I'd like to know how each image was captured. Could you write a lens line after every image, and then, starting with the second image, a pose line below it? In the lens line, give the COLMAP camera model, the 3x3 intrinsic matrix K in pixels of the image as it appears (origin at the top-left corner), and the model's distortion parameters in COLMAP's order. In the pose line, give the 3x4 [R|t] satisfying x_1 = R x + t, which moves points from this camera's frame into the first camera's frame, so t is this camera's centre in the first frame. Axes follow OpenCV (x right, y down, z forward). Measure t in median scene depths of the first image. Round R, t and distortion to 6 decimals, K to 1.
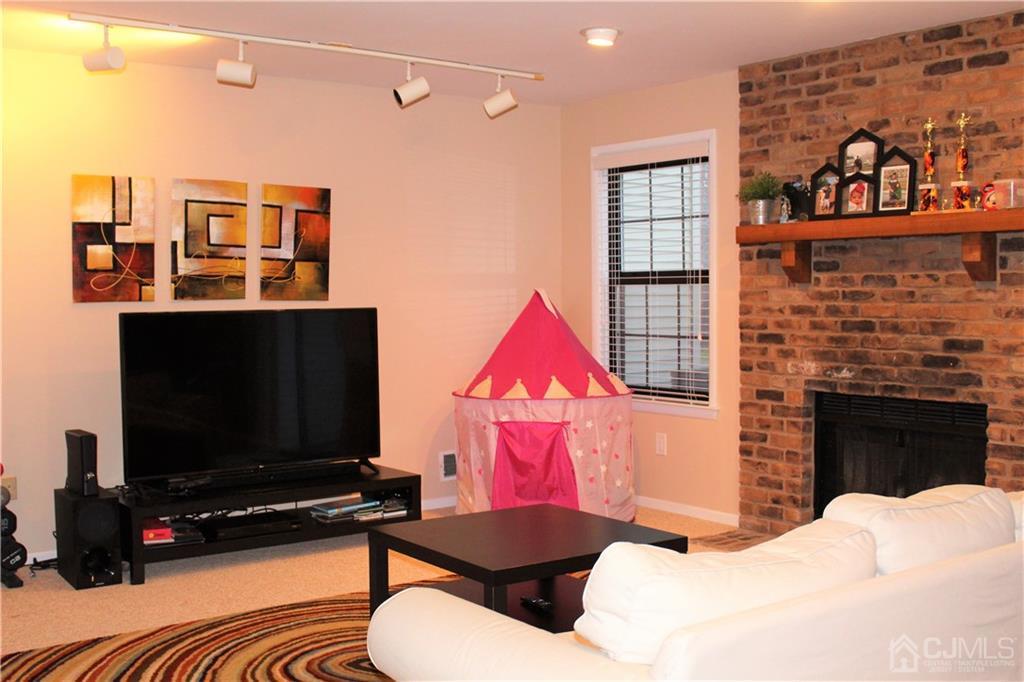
lens RADIAL K [[1158.0, 0, 496.7], [0, 1158.0, 336.9], [0, 0, 1]] dist [-0.117577, 0.176036]
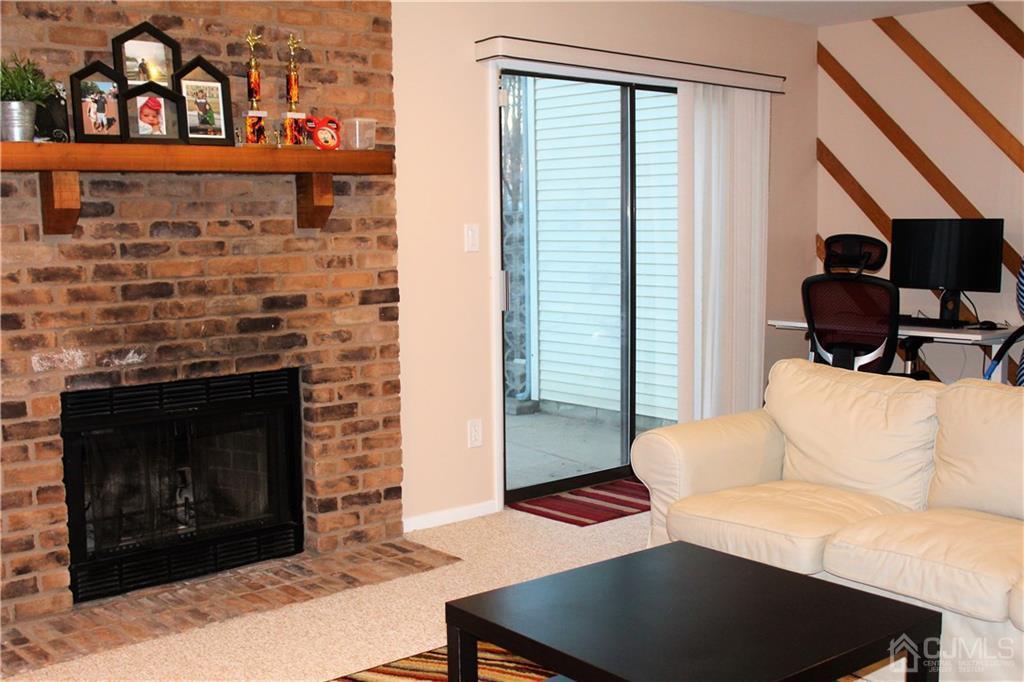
lens RADIAL K [[1158.0, 0, 496.7], [0, 1158.0, 336.9], [0, 0, 1]] dist [-0.117577, 0.176036]
pose [[-0.069455, -0.091757, 0.993356, -0.184644], [0.056589, 0.993795, 0.095755, -0.016092], [-0.995979, 0.062863, -0.063831, 0.347926]]
